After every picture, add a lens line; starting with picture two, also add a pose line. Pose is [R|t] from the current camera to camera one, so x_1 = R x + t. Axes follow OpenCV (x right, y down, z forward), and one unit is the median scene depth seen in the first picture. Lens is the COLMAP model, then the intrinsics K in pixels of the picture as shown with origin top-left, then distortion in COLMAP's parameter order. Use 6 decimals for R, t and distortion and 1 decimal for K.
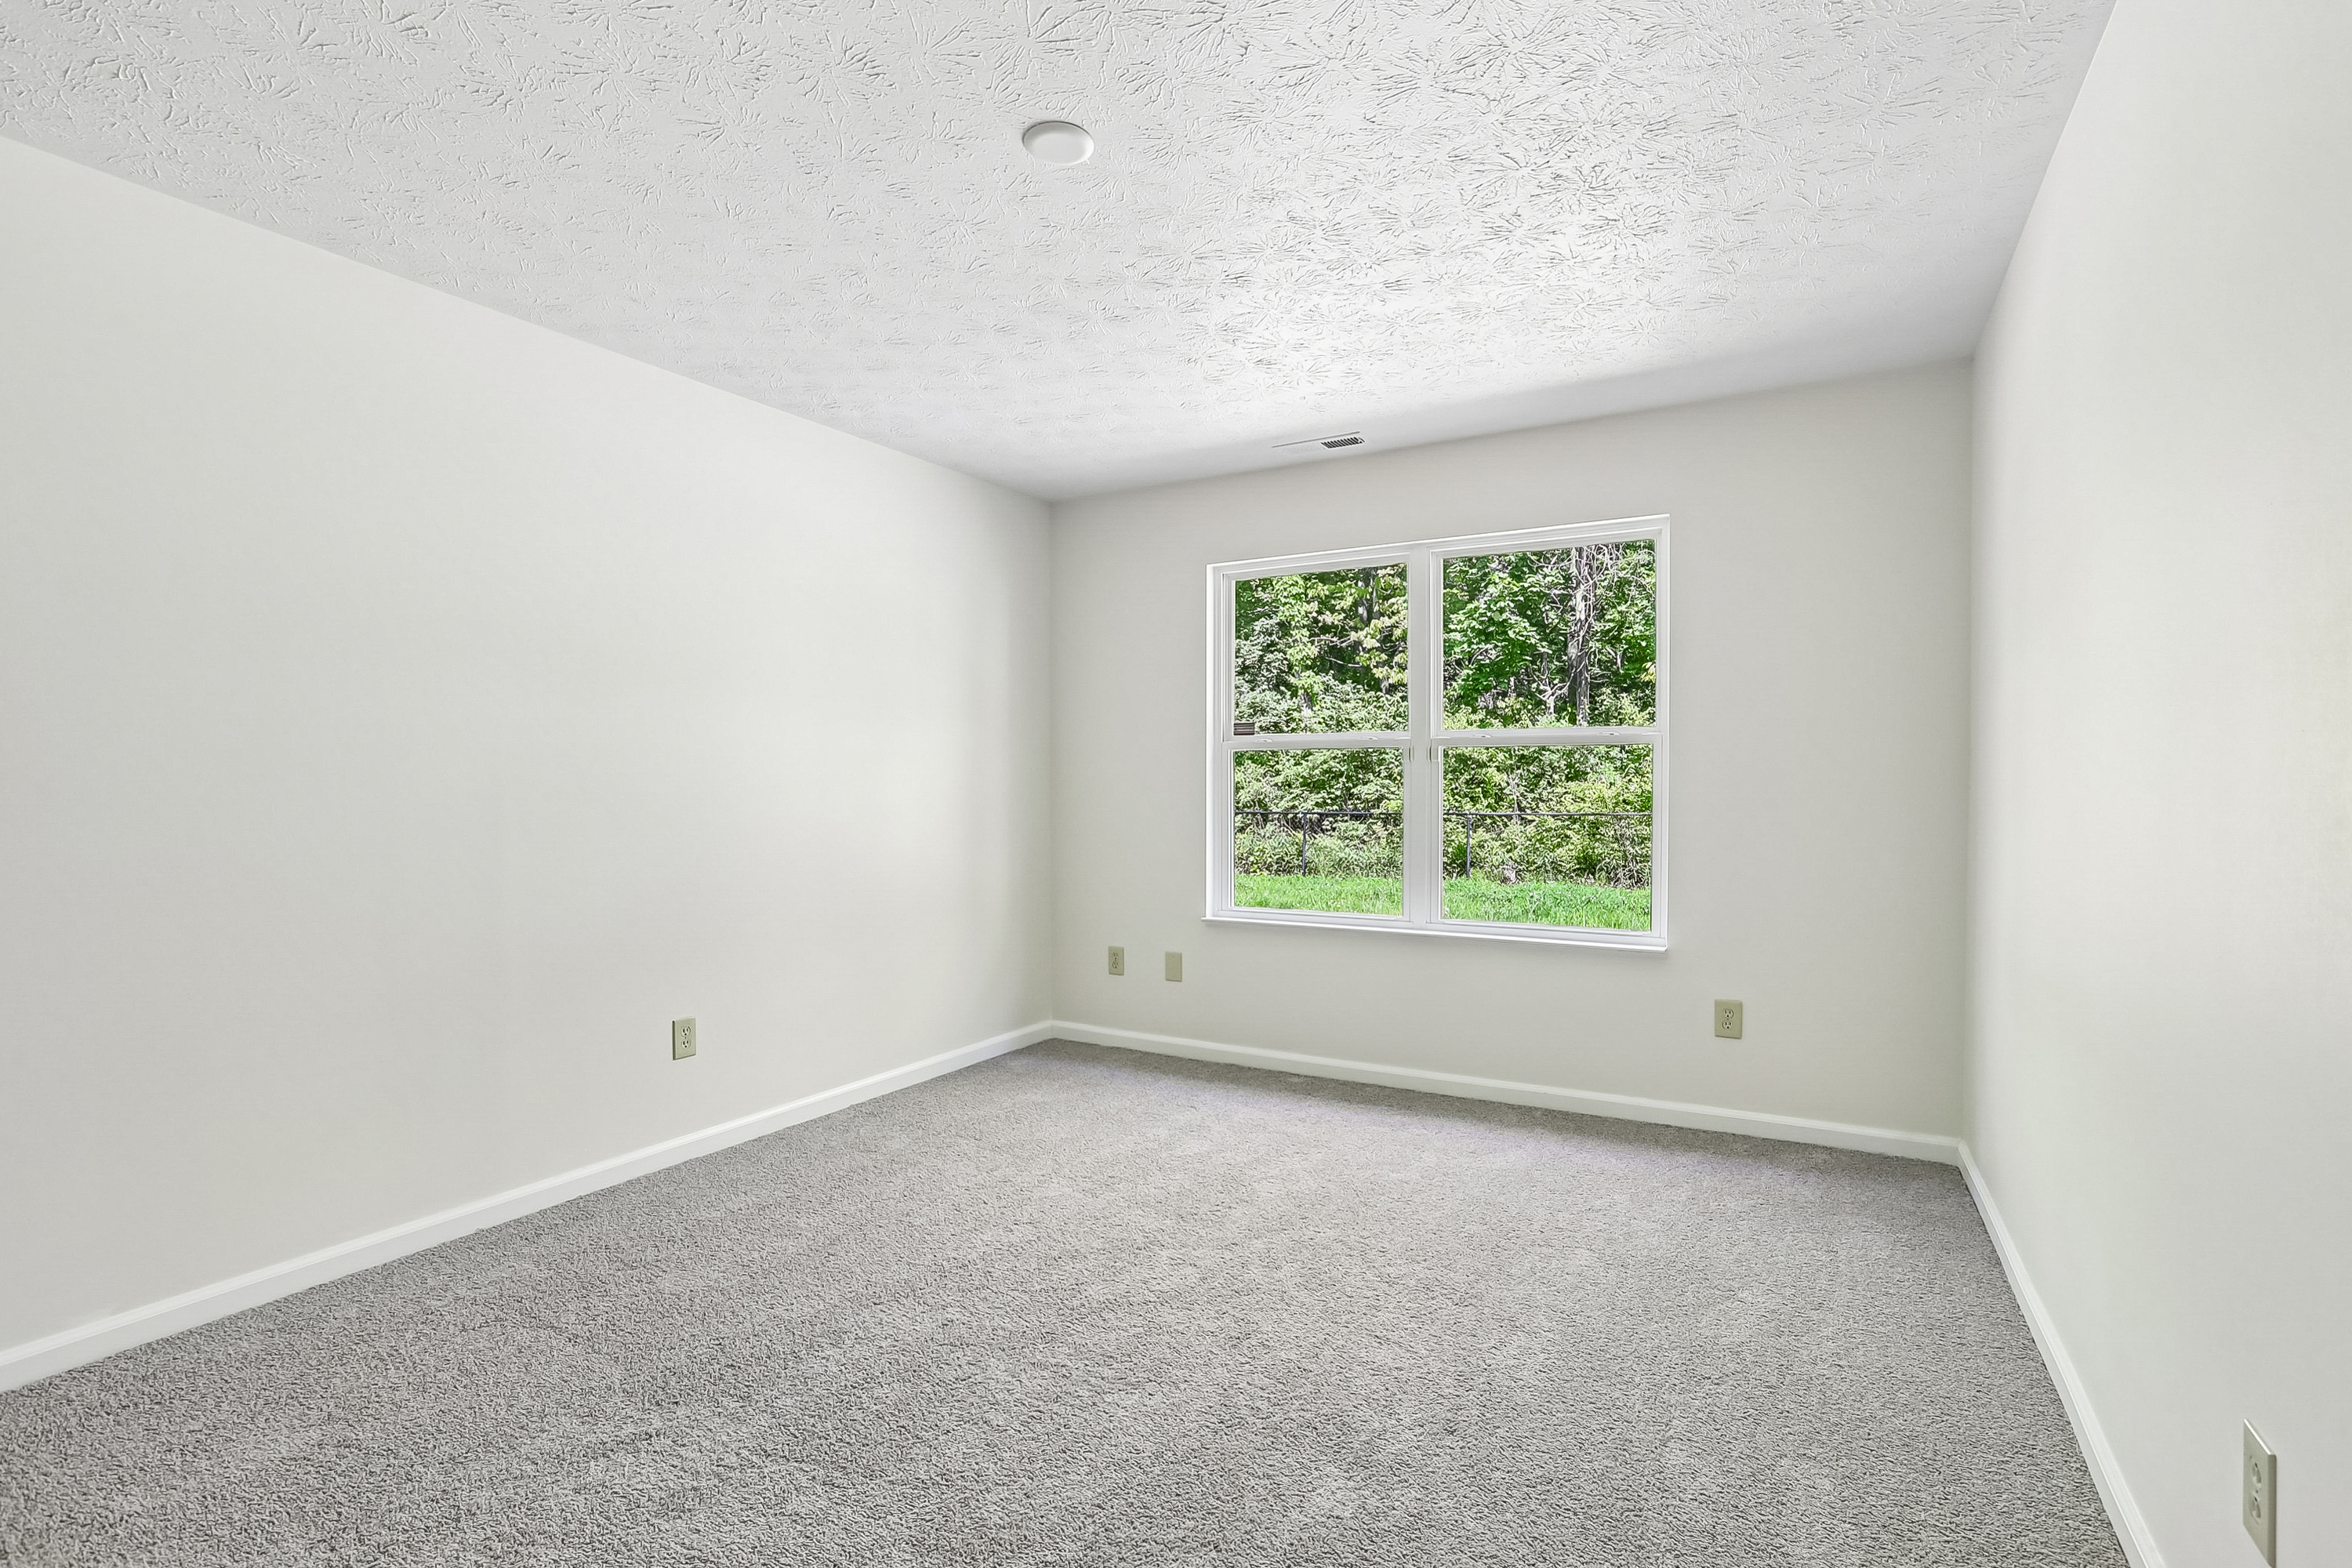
lens RADIAL K [[1048.7, 0, 1165.3], [0, 1048.7, 812.3], [0, 0, 1]] dist [-0.066839, 0.031407]
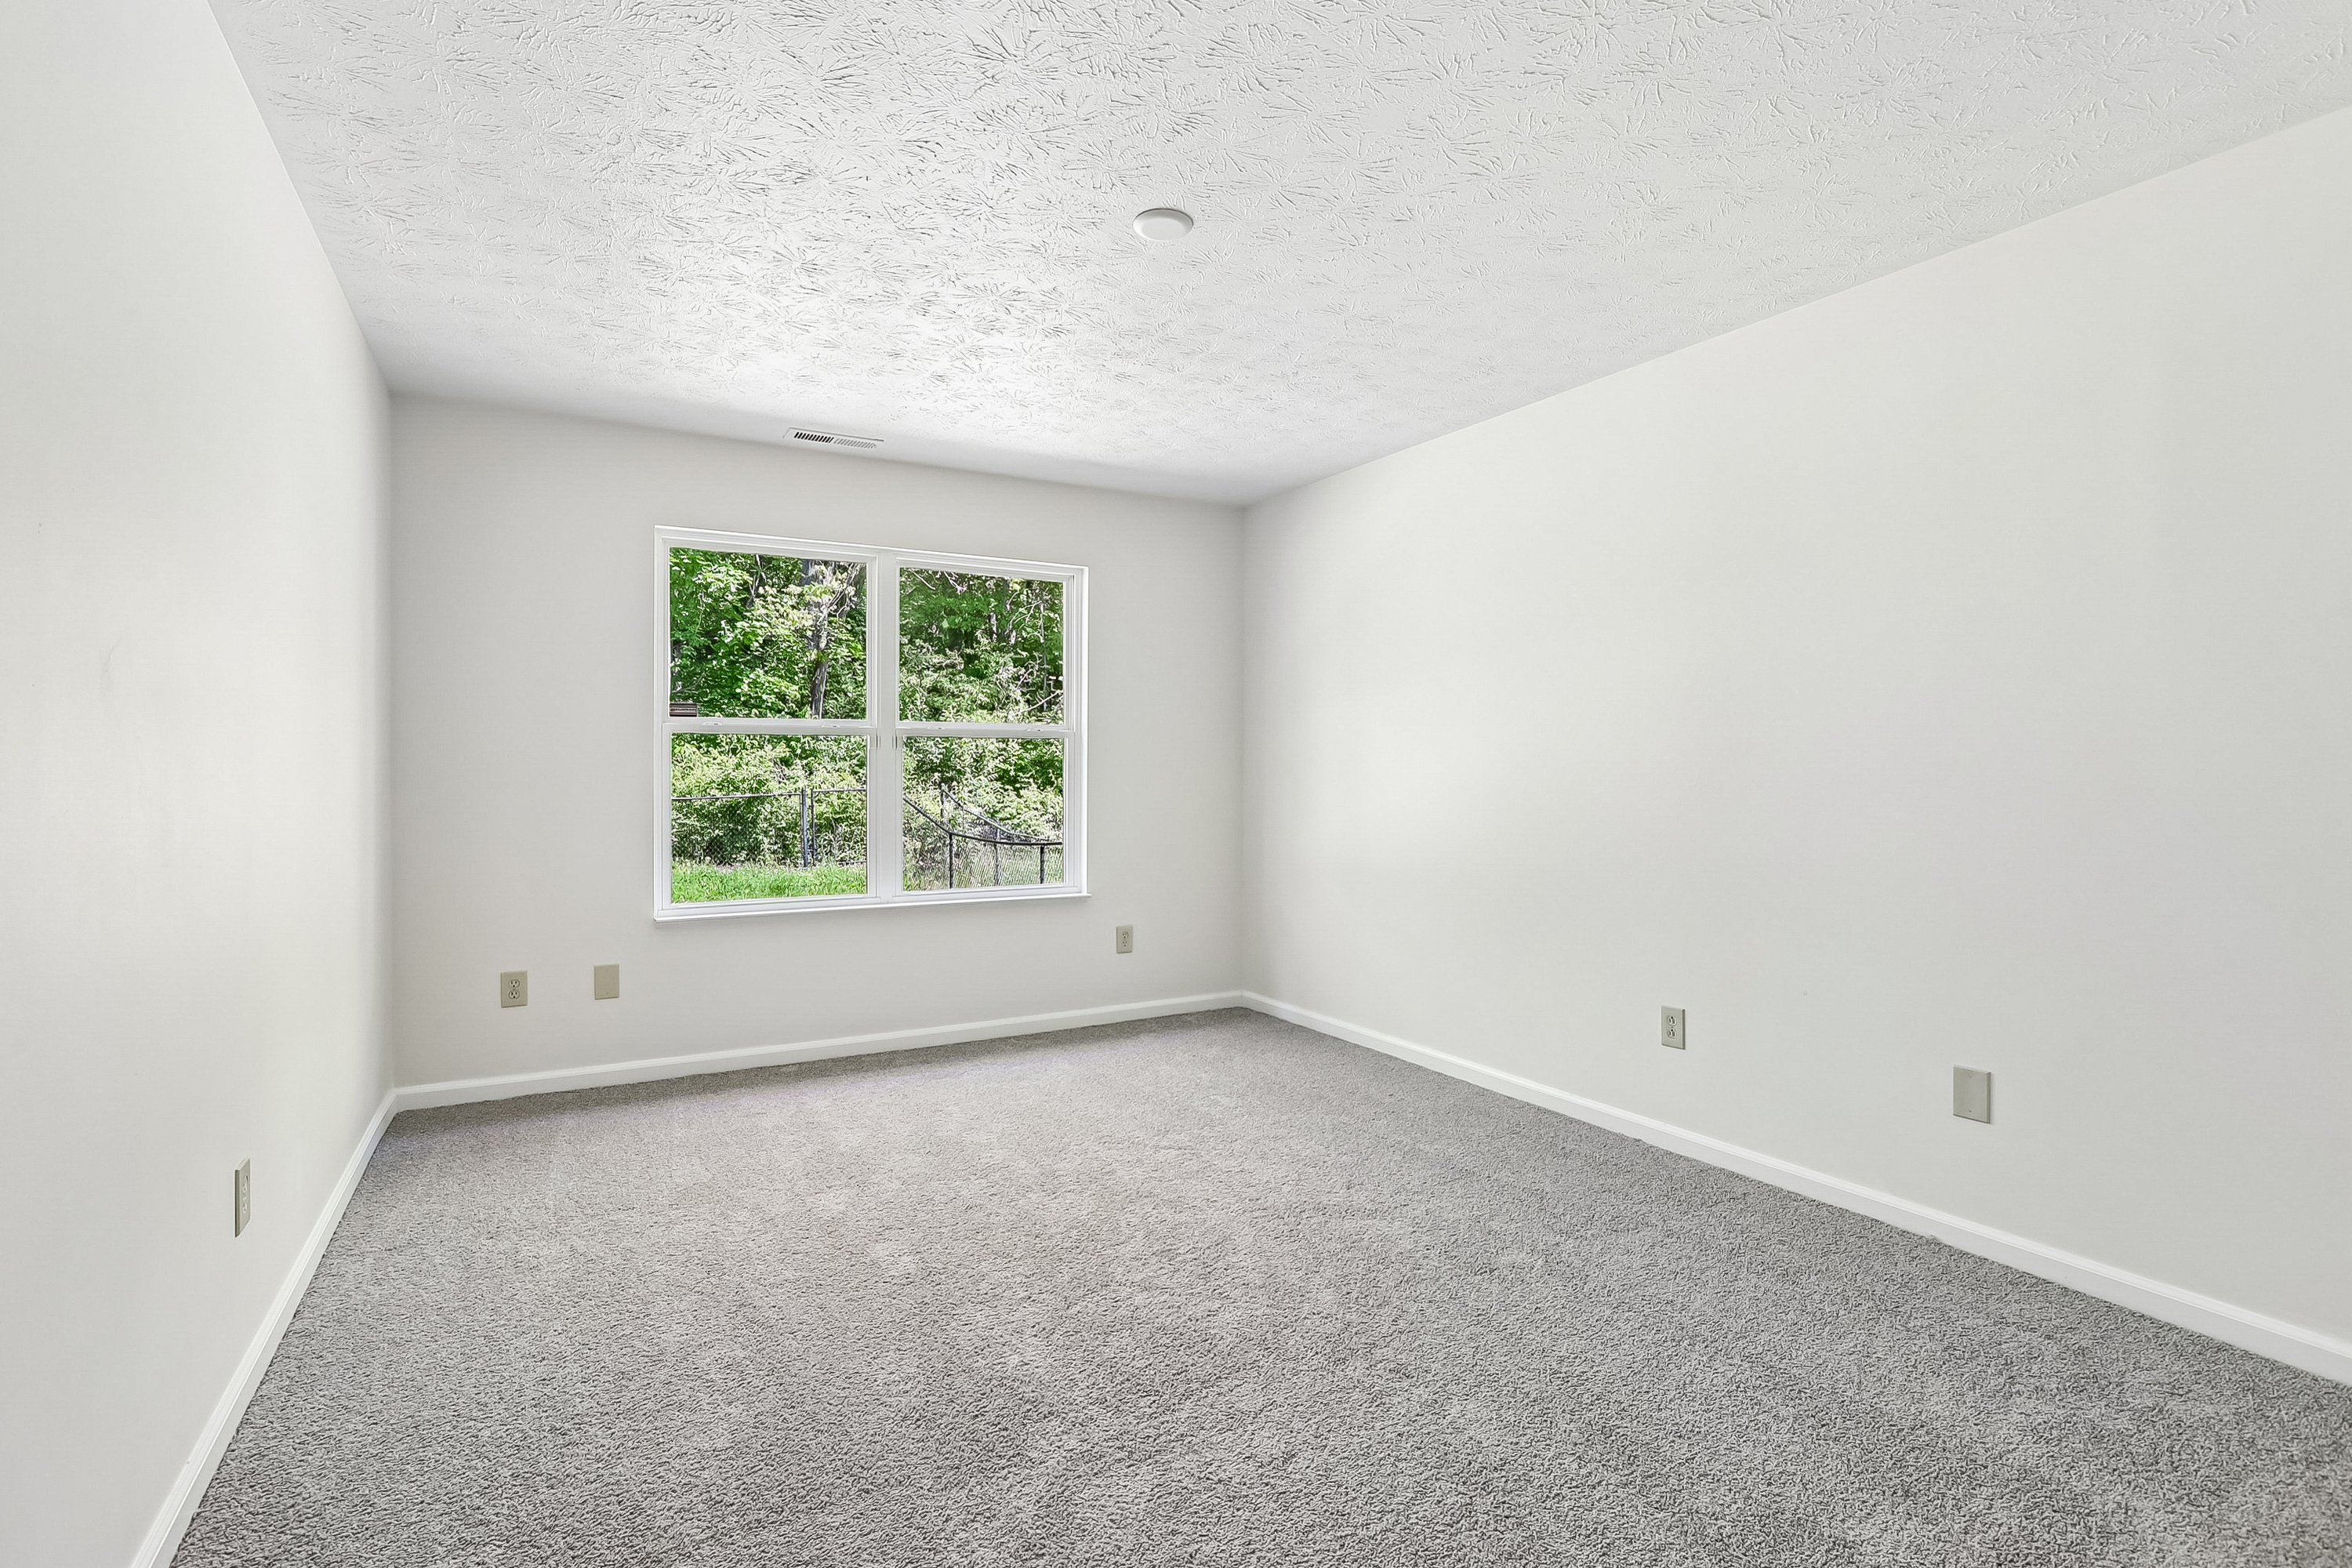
lens RADIAL K [[1048.7, 0, 1165.3], [0, 1048.7, 812.3], [0, 0, 1]] dist [-0.066839, 0.031407]
pose [[0.514721, -0.033523, 0.856702, -0.581223], [0.019538, 0.999434, 0.027369, -0.008142], [-0.857135, 0.002651, 0.515085, 0.204789]]
